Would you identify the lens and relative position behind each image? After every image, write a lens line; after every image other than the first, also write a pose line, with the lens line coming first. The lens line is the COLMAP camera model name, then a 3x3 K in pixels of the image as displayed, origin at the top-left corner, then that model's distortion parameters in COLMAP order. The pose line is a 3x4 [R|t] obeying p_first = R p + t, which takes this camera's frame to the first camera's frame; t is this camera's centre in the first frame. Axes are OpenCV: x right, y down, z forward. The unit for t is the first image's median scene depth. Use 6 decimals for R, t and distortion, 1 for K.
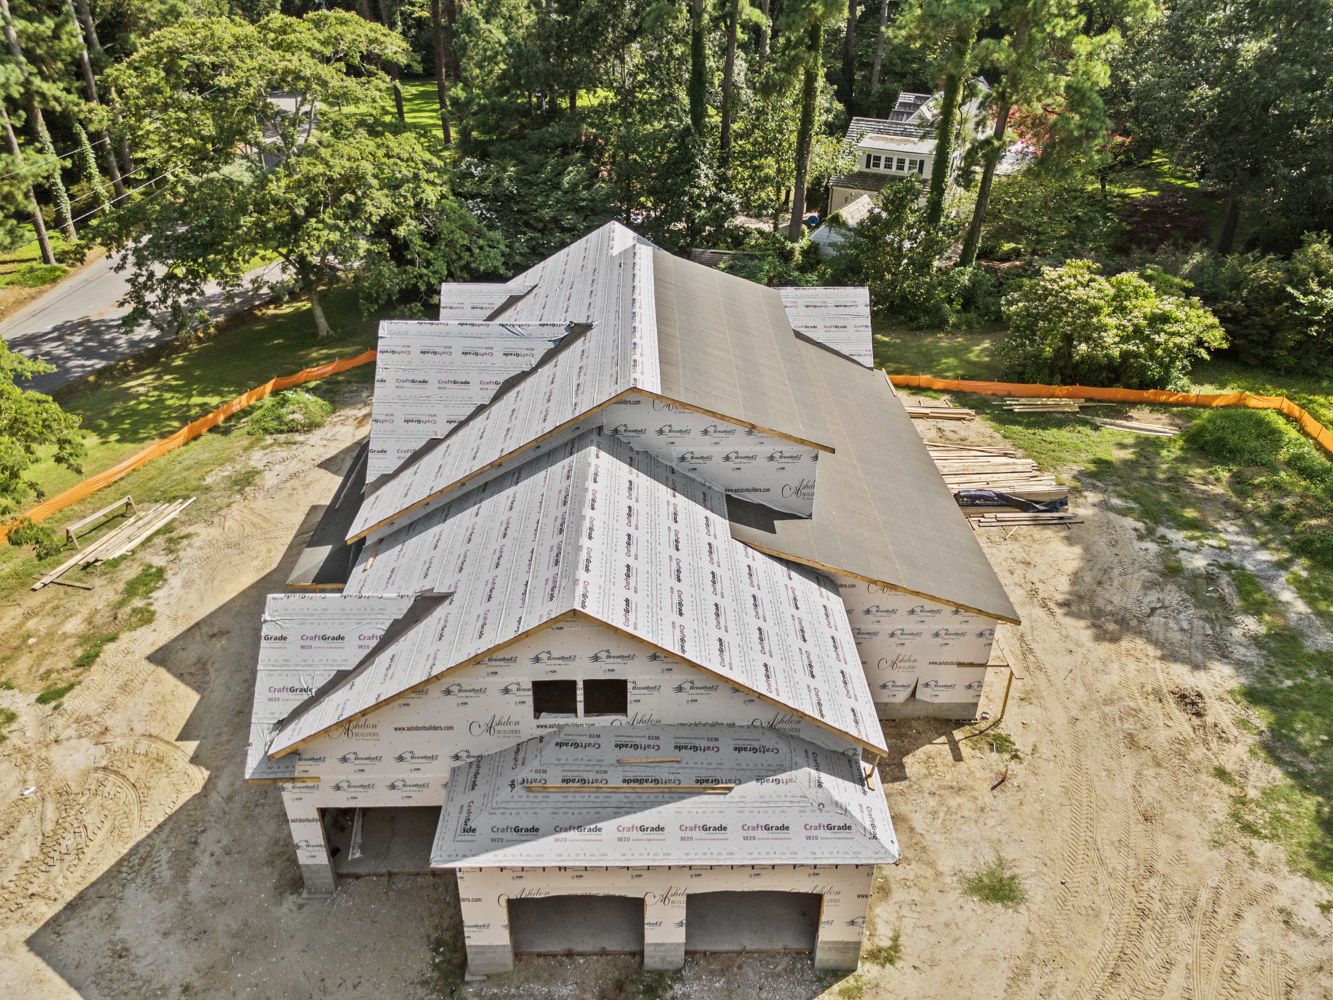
lens RADIAL K [[998.0, 0, 654.1], [0, 998.0, 490.1], [0, 0, 1]] dist [0.042587, -0.047785]
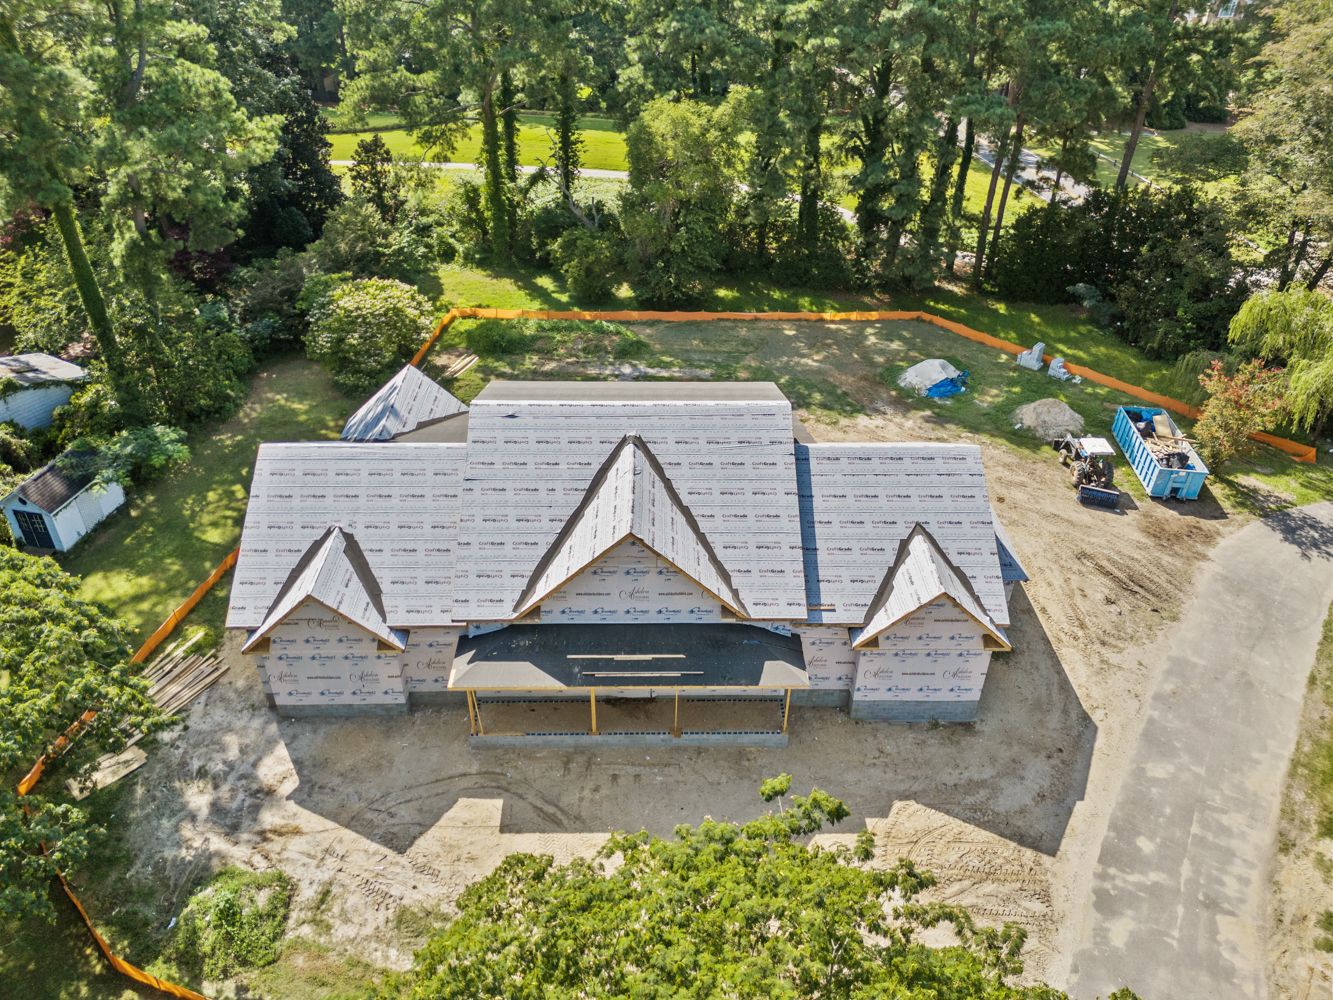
lens RADIAL K [[998.0, 0, 670.9], [0, 998.0, 501.3], [0, 0, 1]] dist [0.042587, -0.047785]
pose [[-0.016284, -0.566073, 0.824194, -1.001006], [0.478769, 0.719247, 0.503452, -0.625005], [-0.877790, 0.402797, 0.259306, 0.574457]]
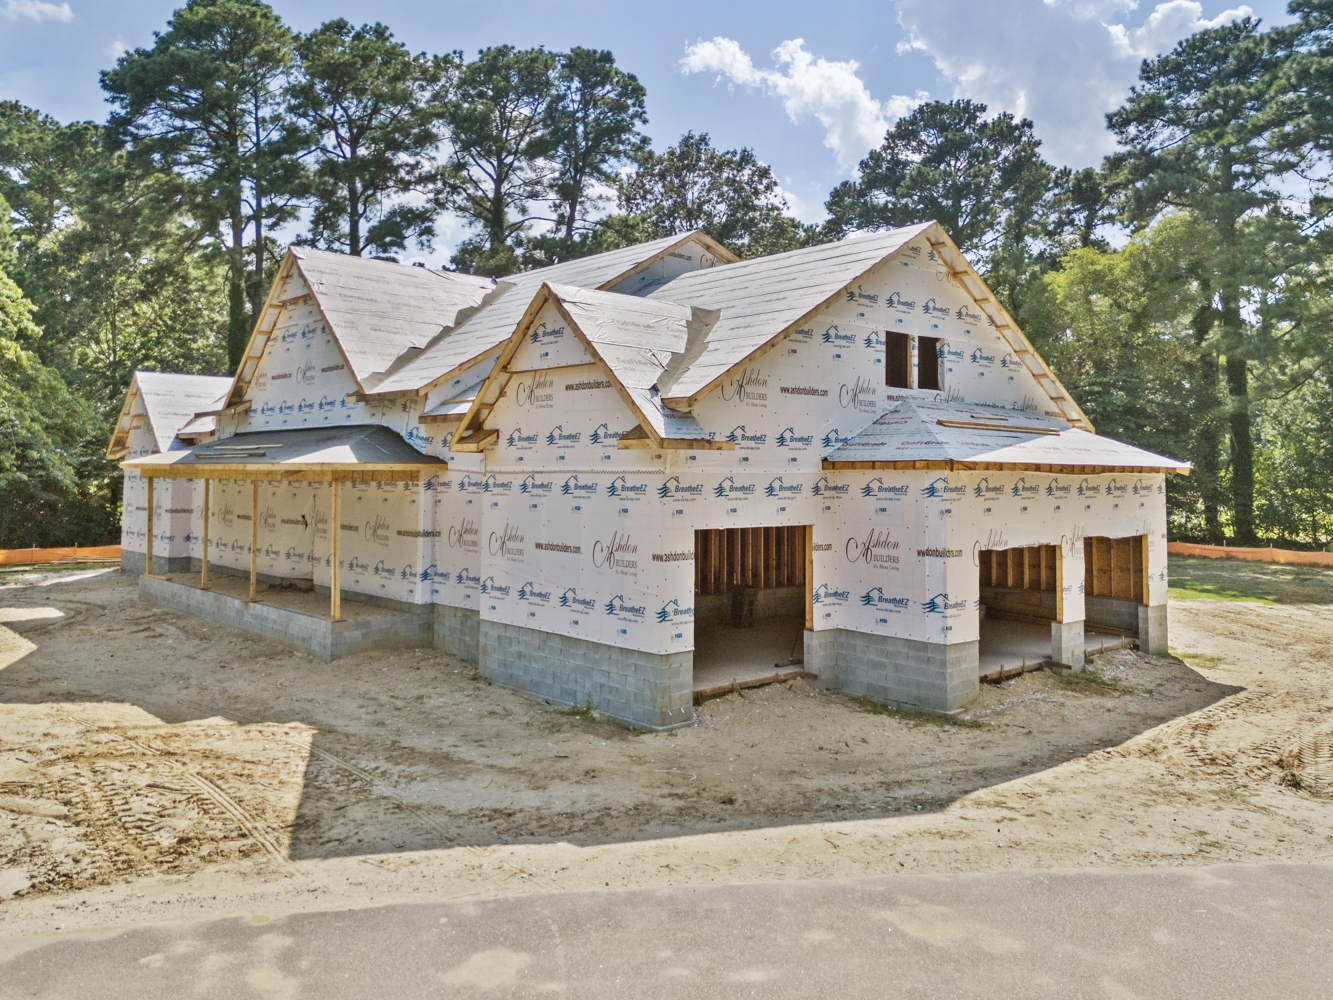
lens RADIAL K [[998.0, 0, 656.5], [0, 998.0, 470.3], [0, 0, 1]] dist [0.042587, -0.047785]
pose [[0.743571, 0.010764, 0.668570, -0.504528], [0.323850, 0.868975, -0.374171, 0.328153], [-0.584998, 0.494739, 0.642659, 0.351048]]
